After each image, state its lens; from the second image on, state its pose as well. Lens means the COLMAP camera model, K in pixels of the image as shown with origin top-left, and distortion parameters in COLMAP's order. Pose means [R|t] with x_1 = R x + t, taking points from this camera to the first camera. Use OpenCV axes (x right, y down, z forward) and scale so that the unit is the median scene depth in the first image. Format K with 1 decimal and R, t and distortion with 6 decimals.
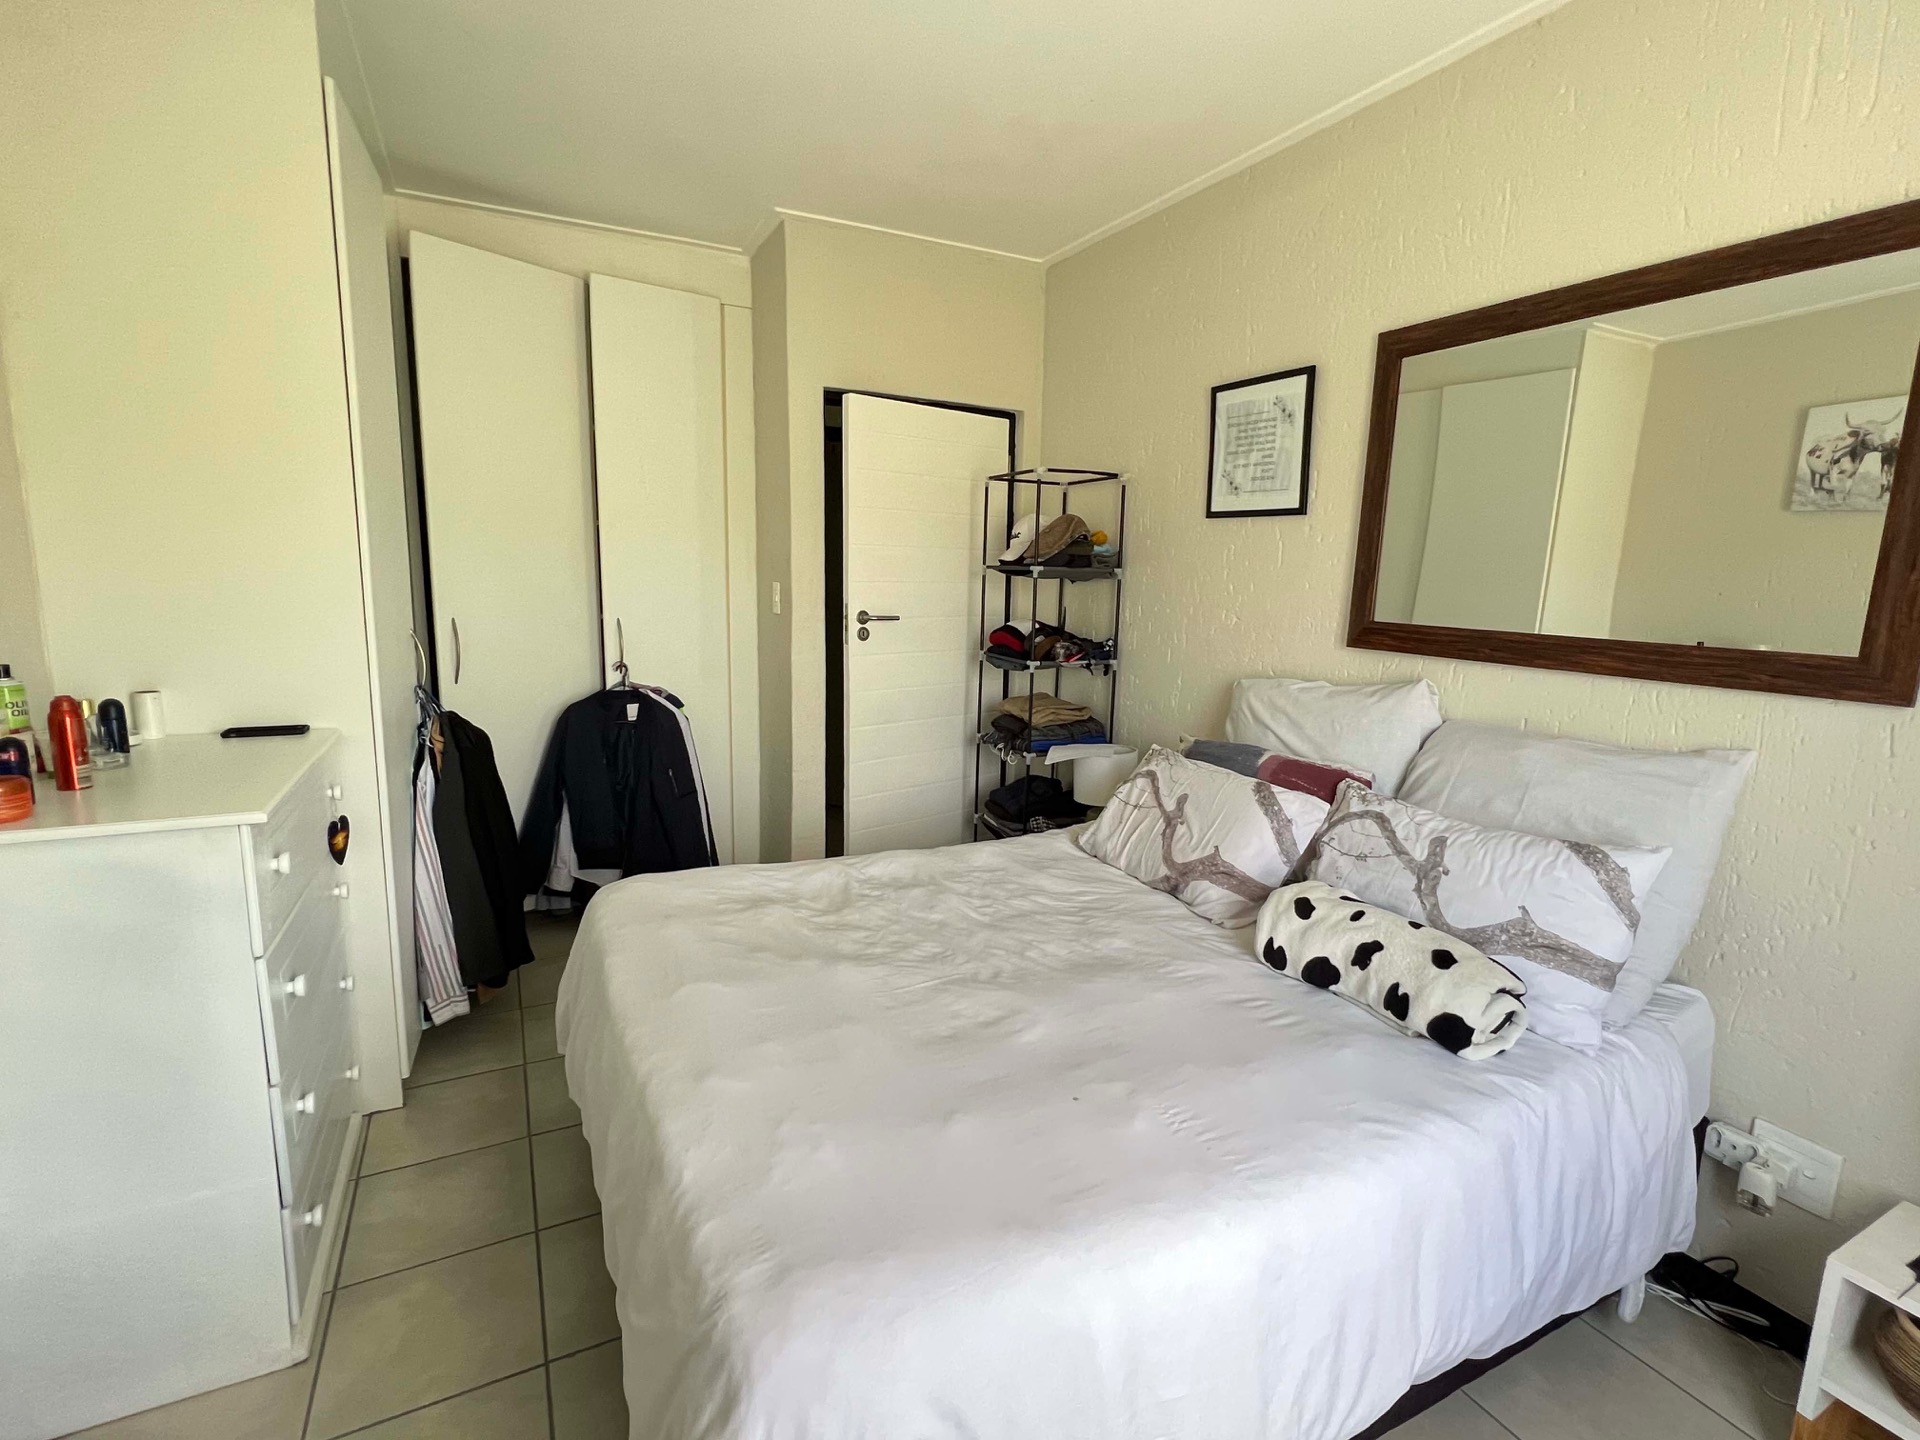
lens RADIAL K [[919.2, 0, 961.6], [0, 919.2, 721.5], [0, 0, 1]] dist [-0.001541, 0.000942]
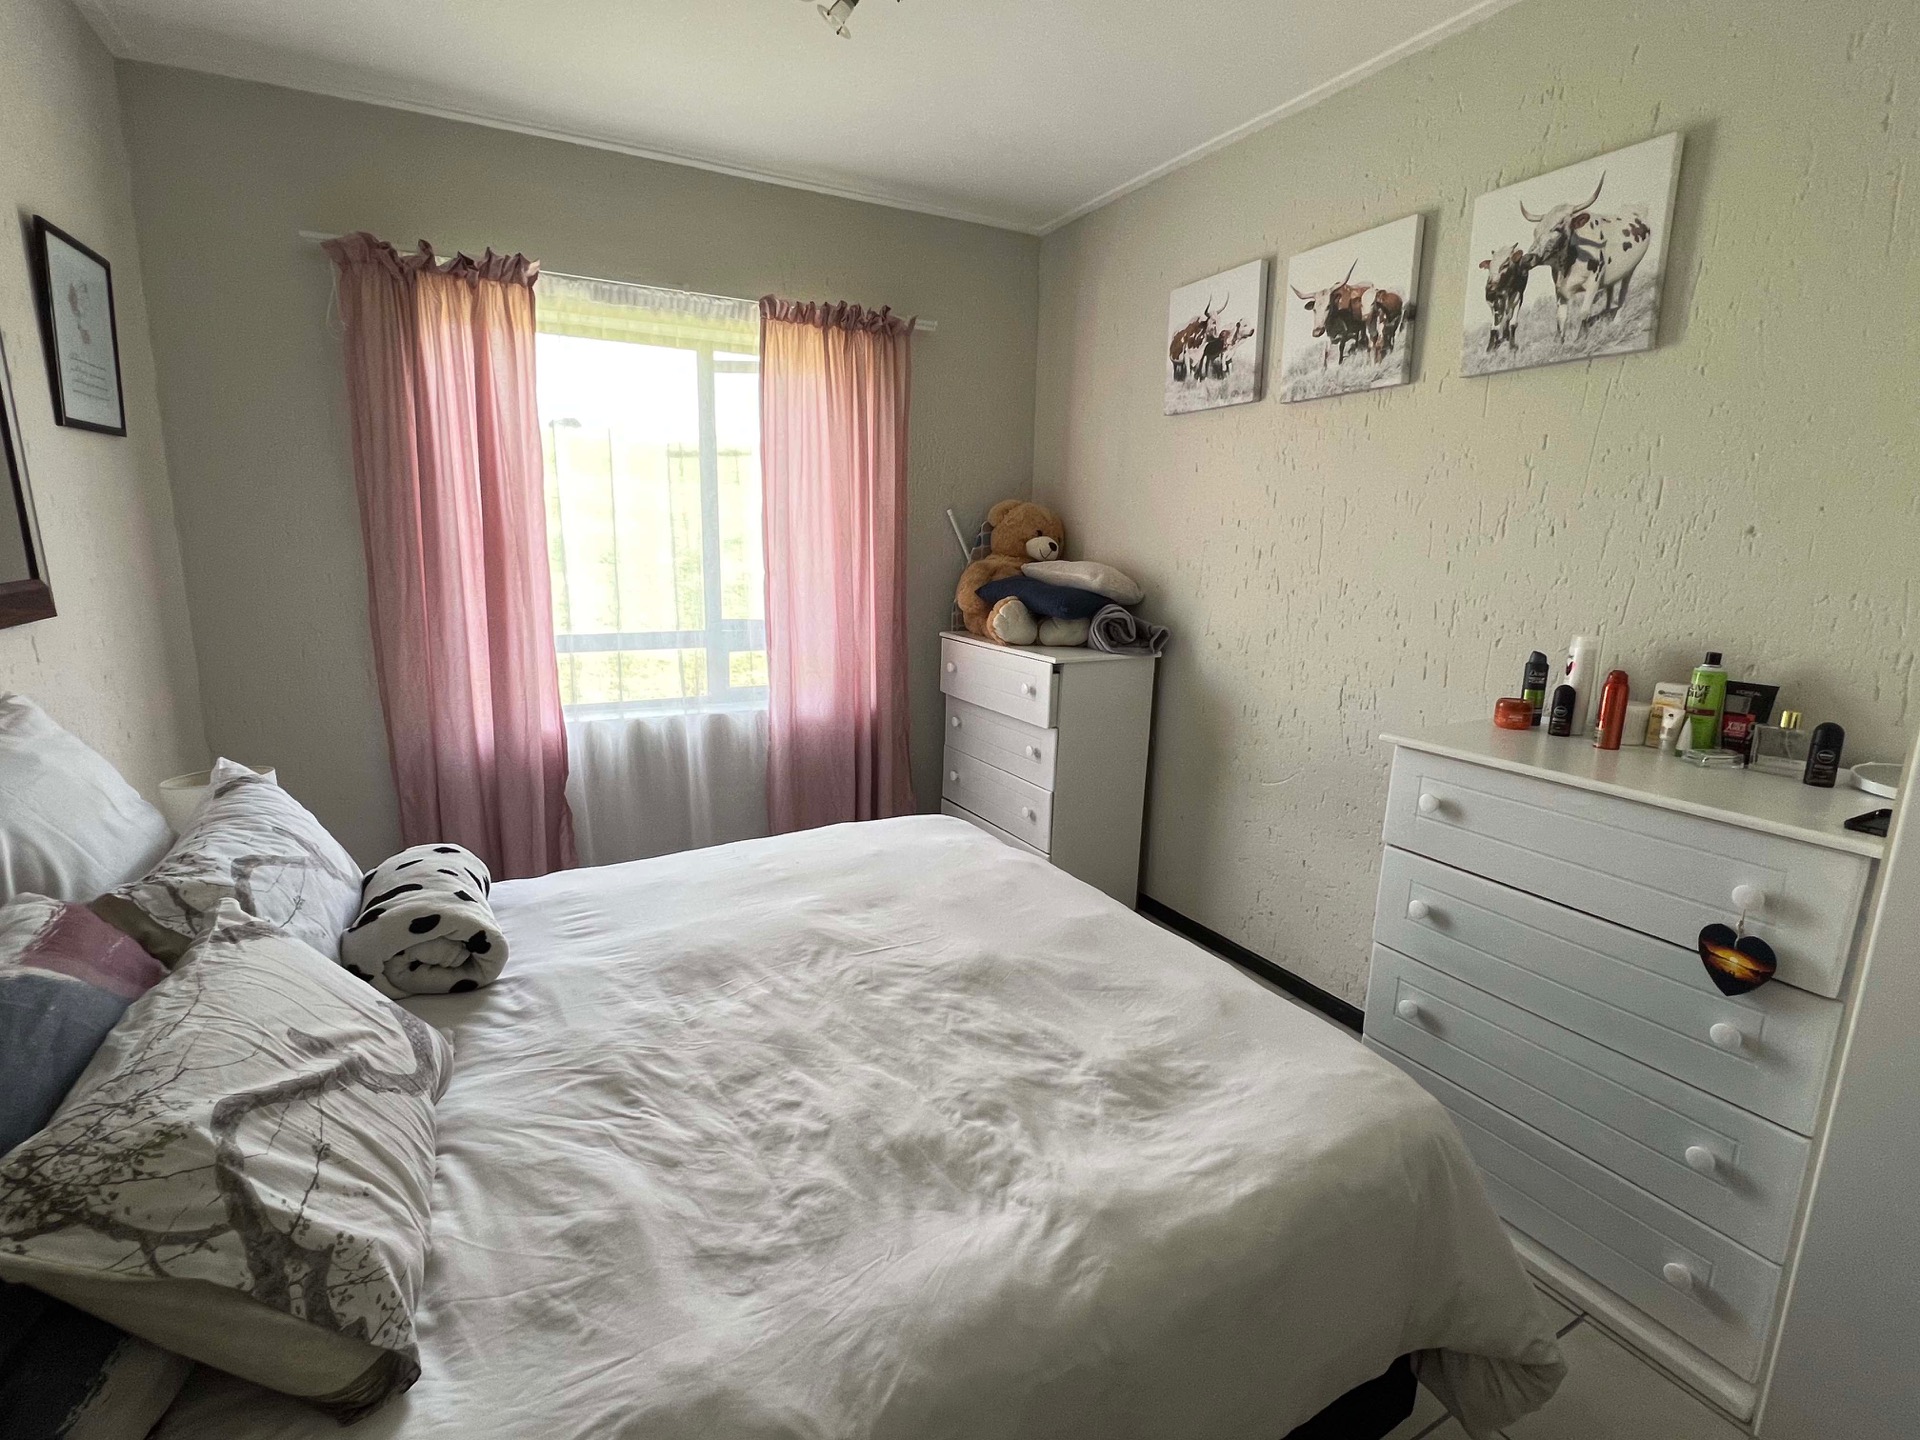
lens RADIAL K [[919.2, 0, 959.1], [0, 919.2, 722.4], [0, 0, 1]] dist [-0.001541, 0.000942]
pose [[-0.998779, -0.035762, -0.034093, -0.061118], [-0.045617, 0.932527, 0.358208, -0.264397], [0.018983, 0.359326, -0.933019, 1.581006]]
